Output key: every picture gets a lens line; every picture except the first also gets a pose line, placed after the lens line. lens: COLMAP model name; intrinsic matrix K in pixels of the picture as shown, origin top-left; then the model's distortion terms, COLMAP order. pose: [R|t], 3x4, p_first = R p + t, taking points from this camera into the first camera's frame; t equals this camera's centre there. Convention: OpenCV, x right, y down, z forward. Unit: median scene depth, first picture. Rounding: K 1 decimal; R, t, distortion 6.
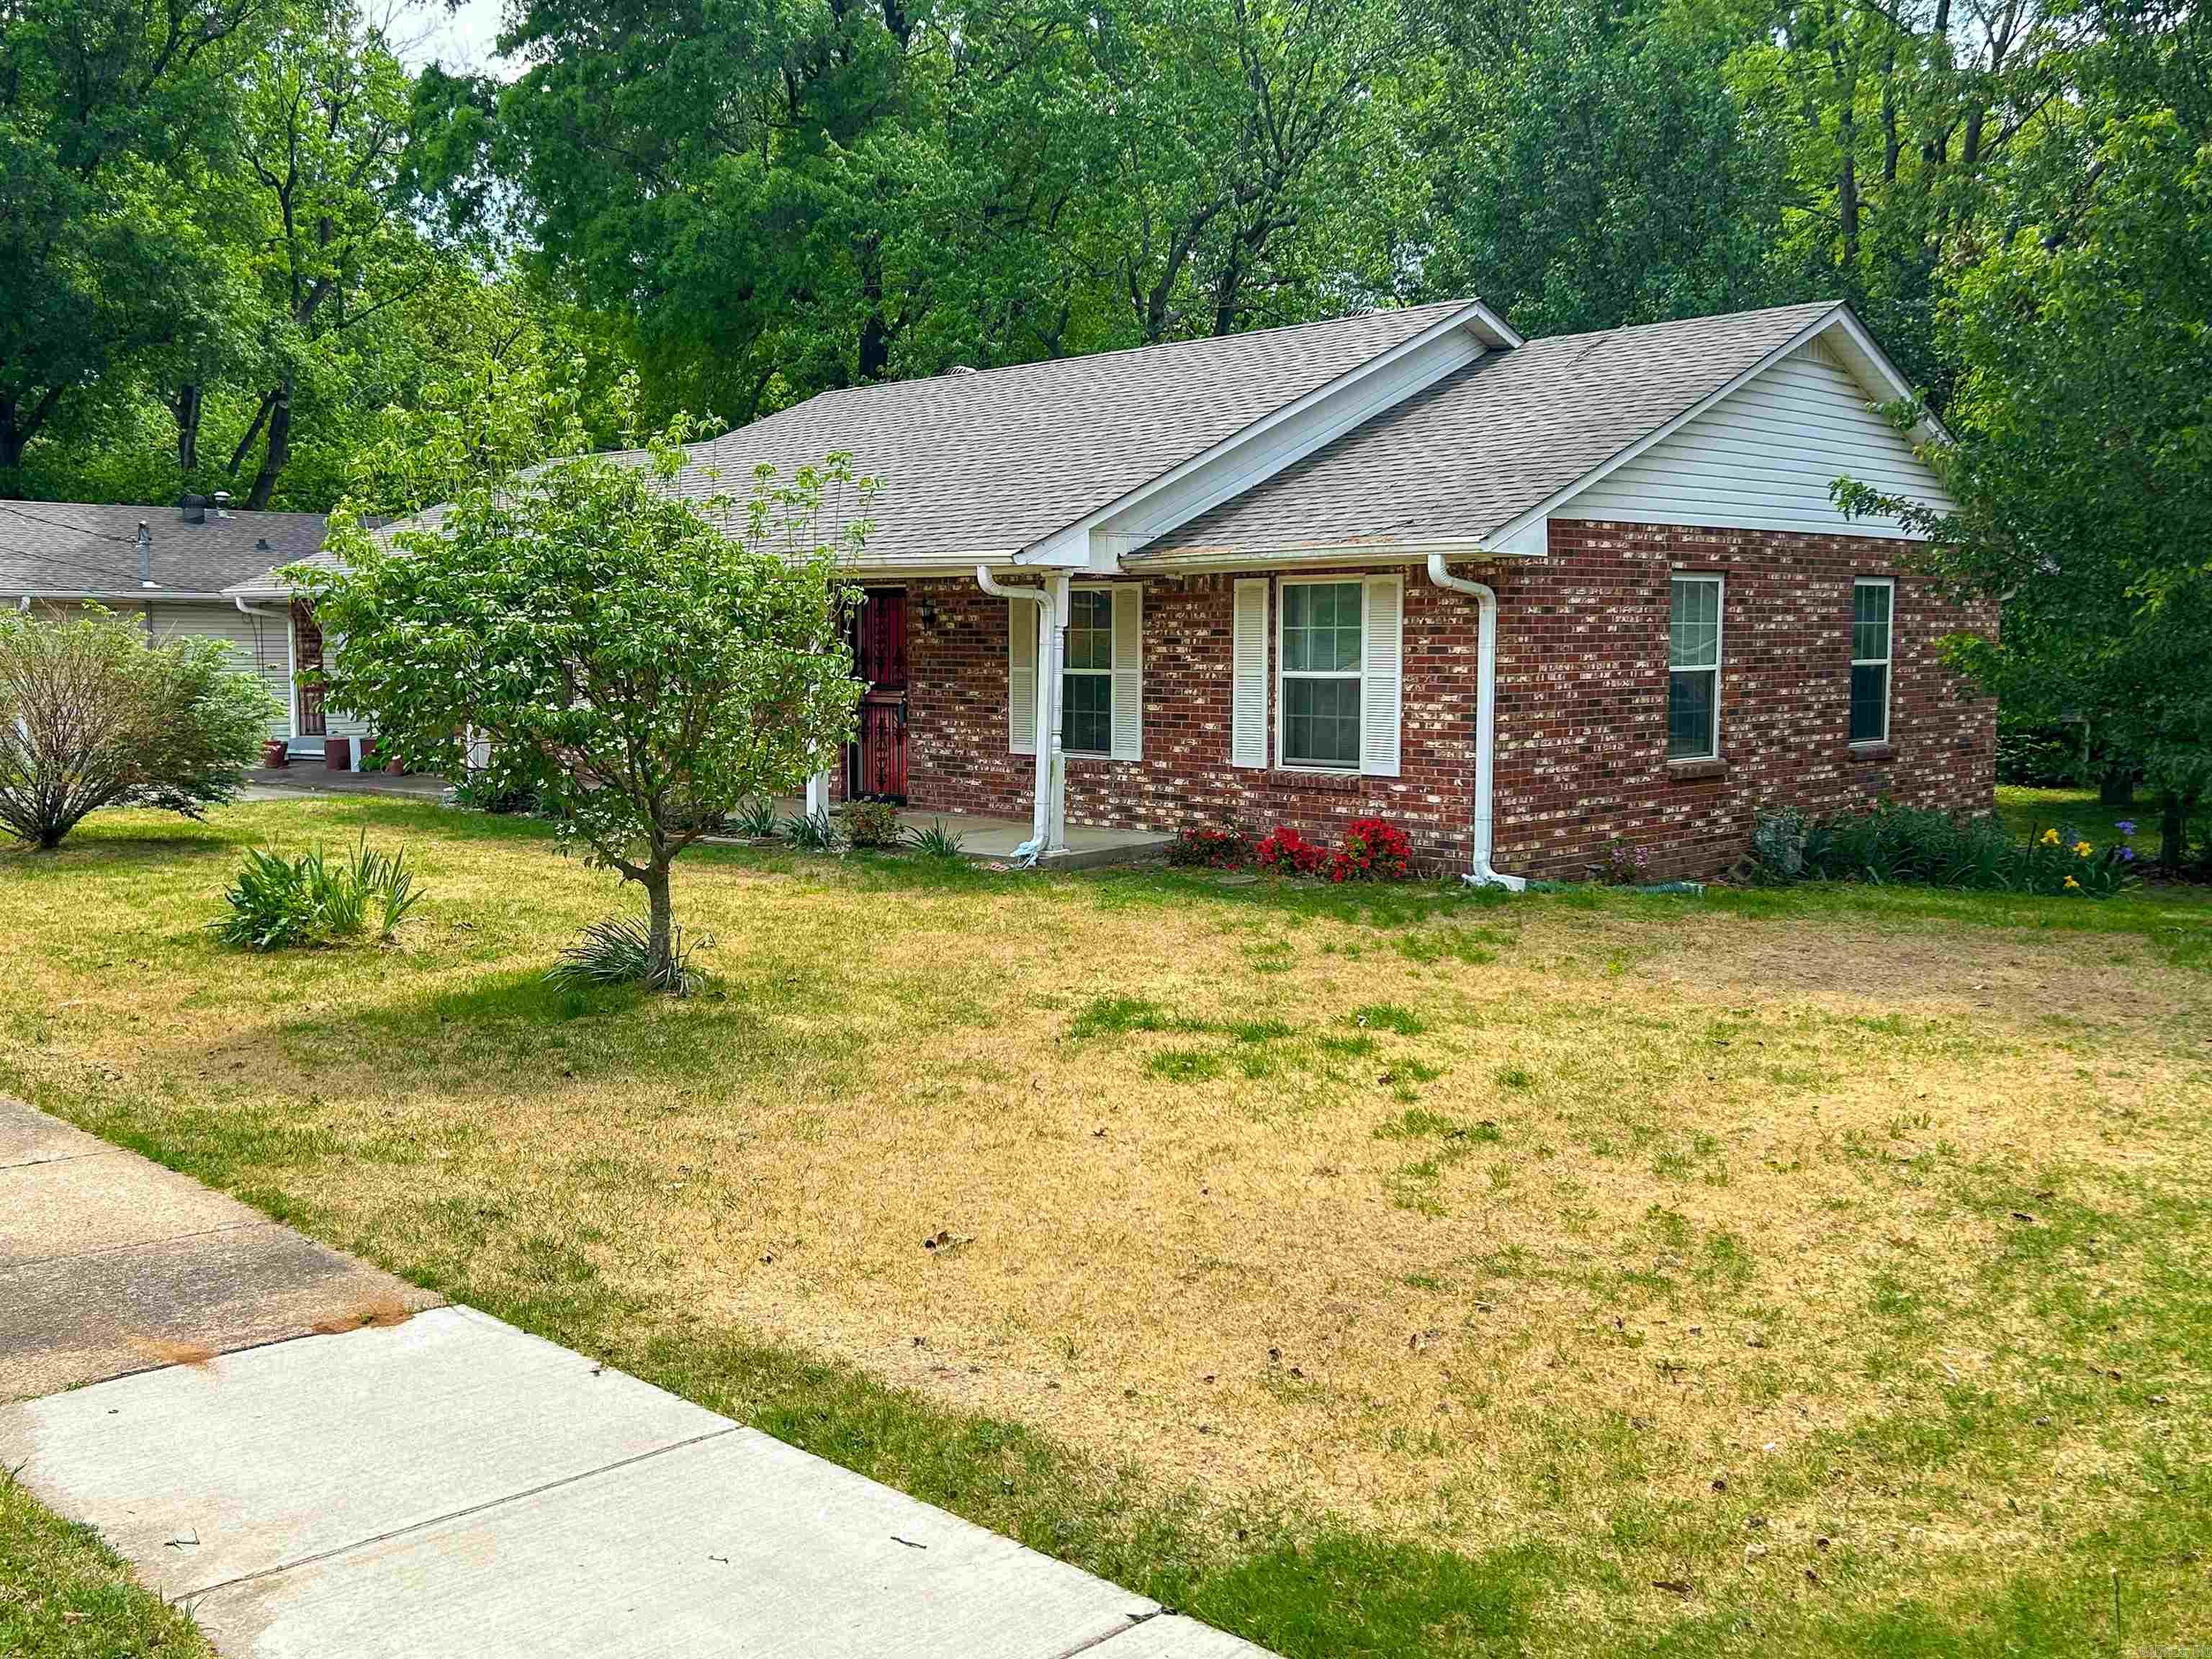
lens RADIAL K [[1975.7, 0, 1076.3], [0, 1975.7, 822.9], [0, 0, 1]] dist [0.107325, -0.134641]
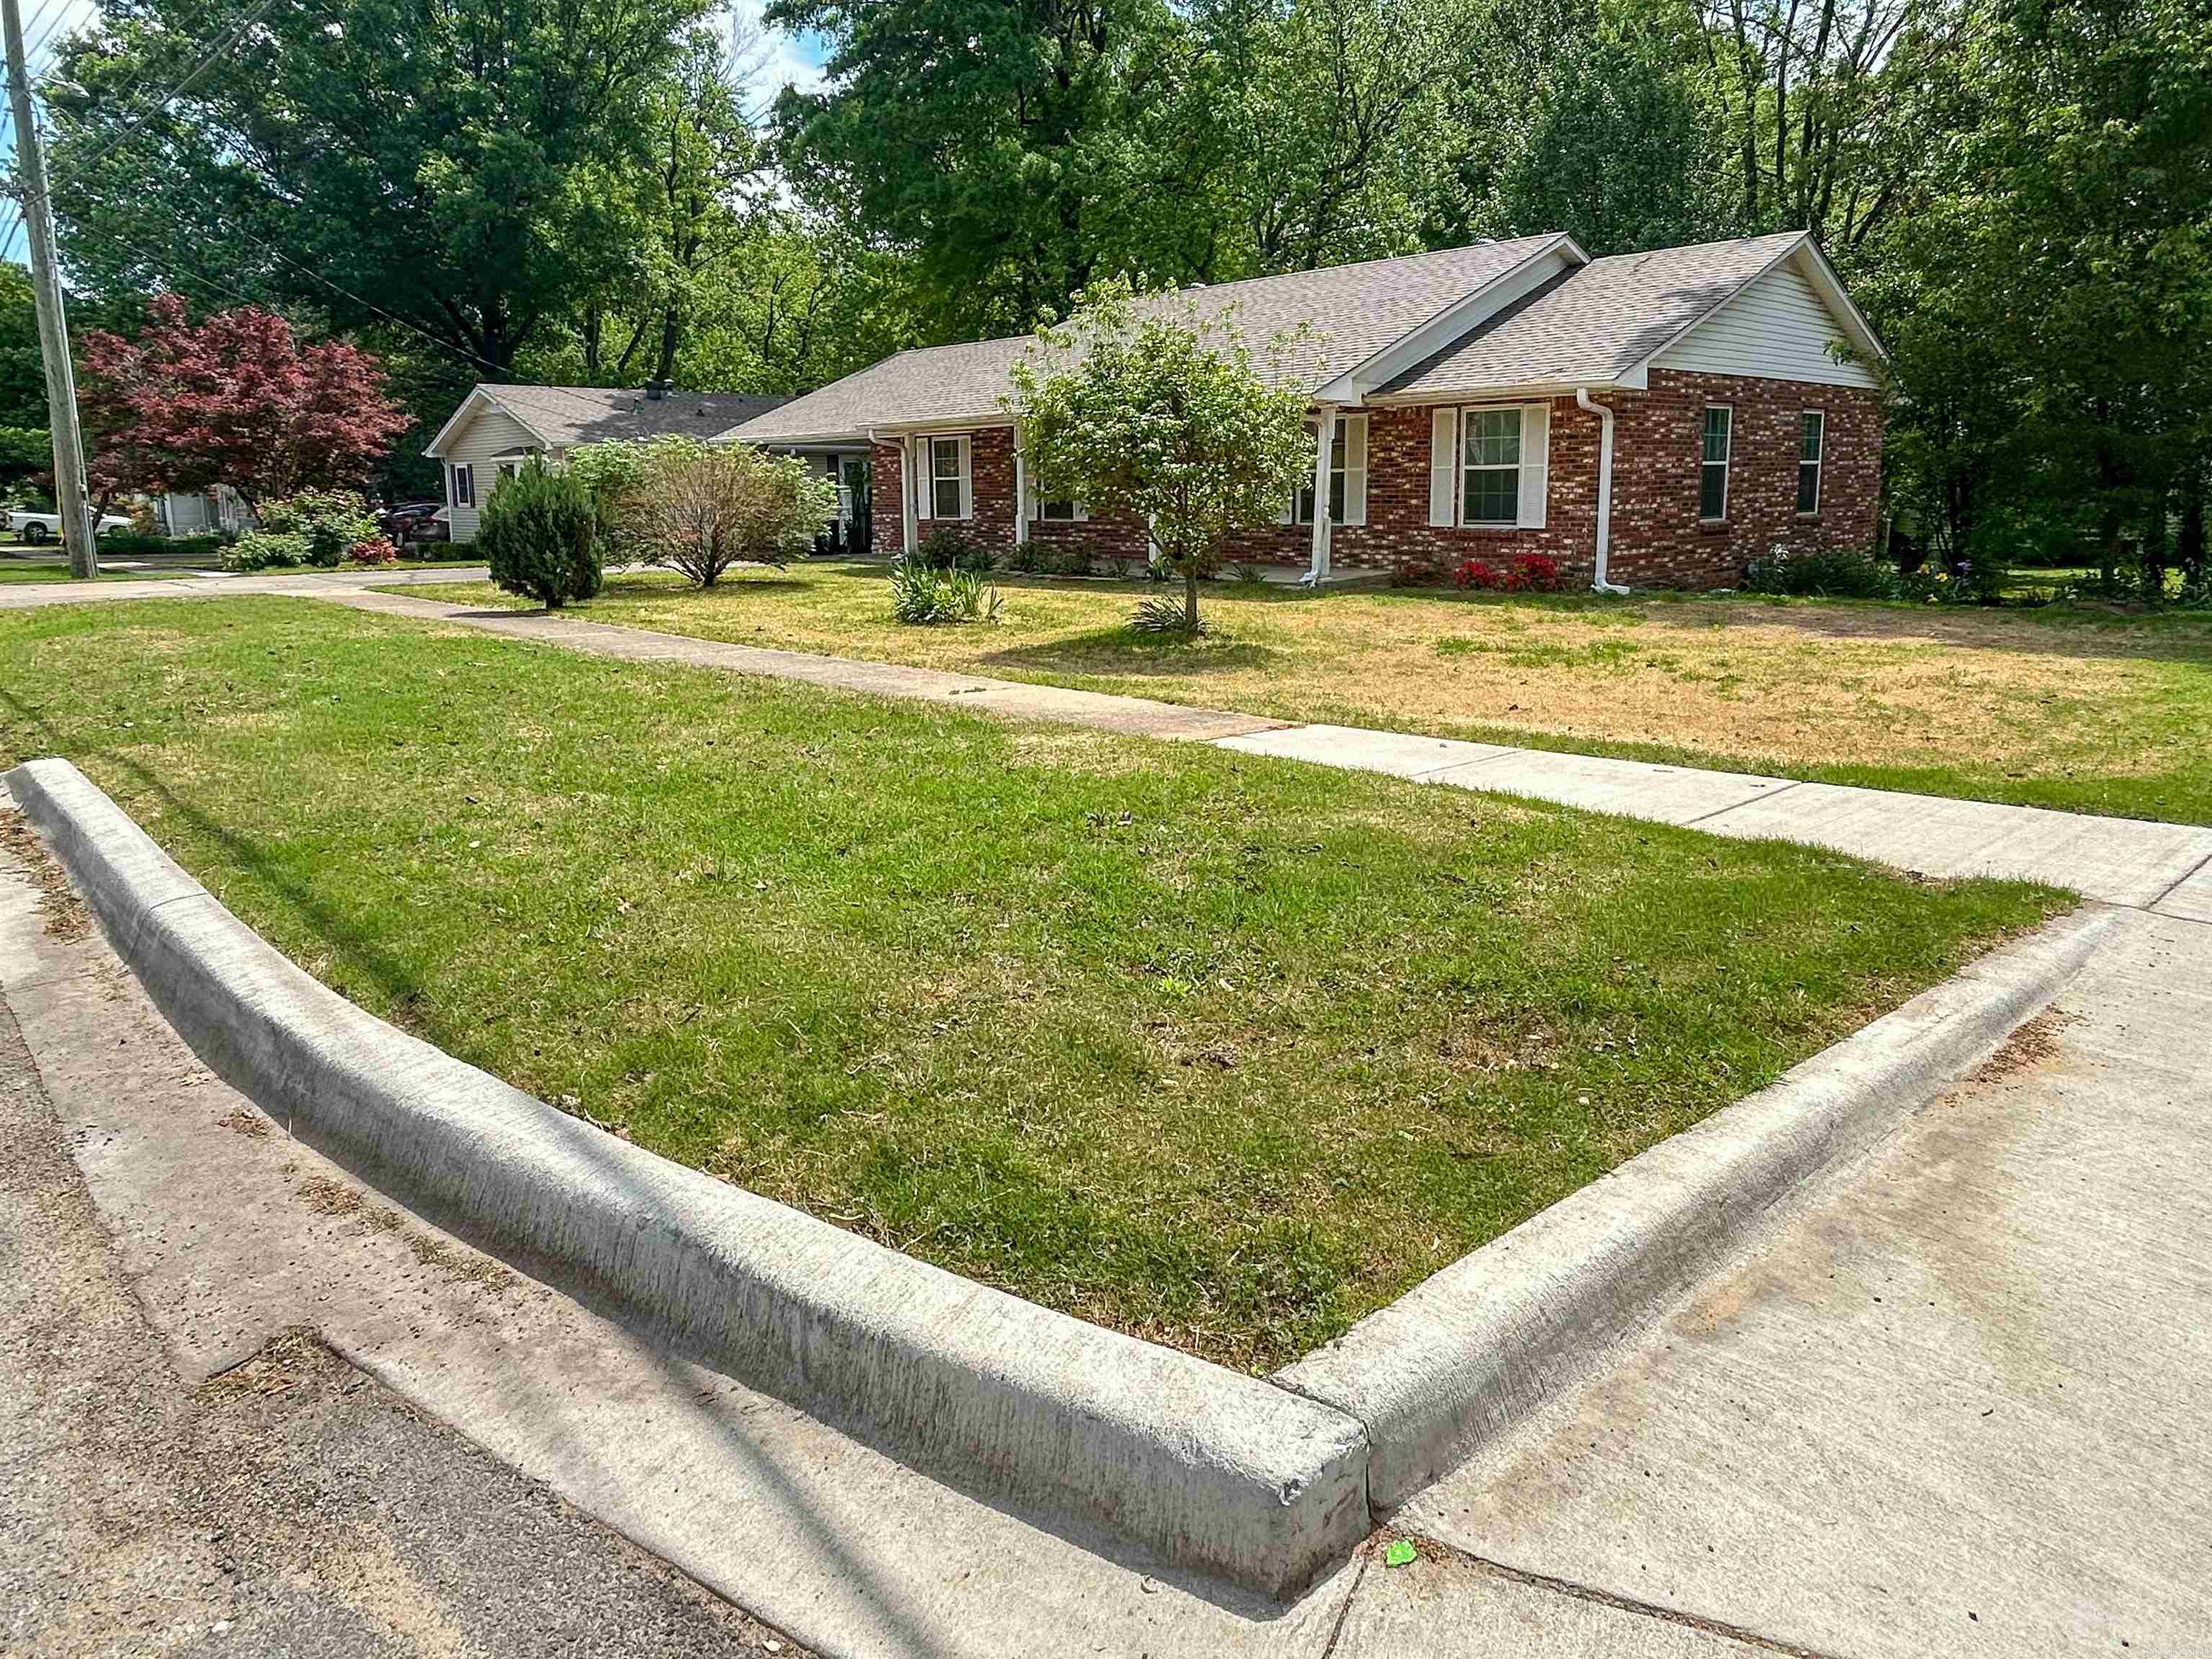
lens RADIAL K [[1376.8, 0, 1101.2], [0, 1376.8, 711.8], [0, 0, 1]] dist [-0.003796, -0.005566]
pose [[0.999541, -0.007177, -0.029444, -0.168140], [0.009294, 0.997333, 0.072398, 0.041296], [0.028846, -0.072638, 0.996941, -0.149922]]
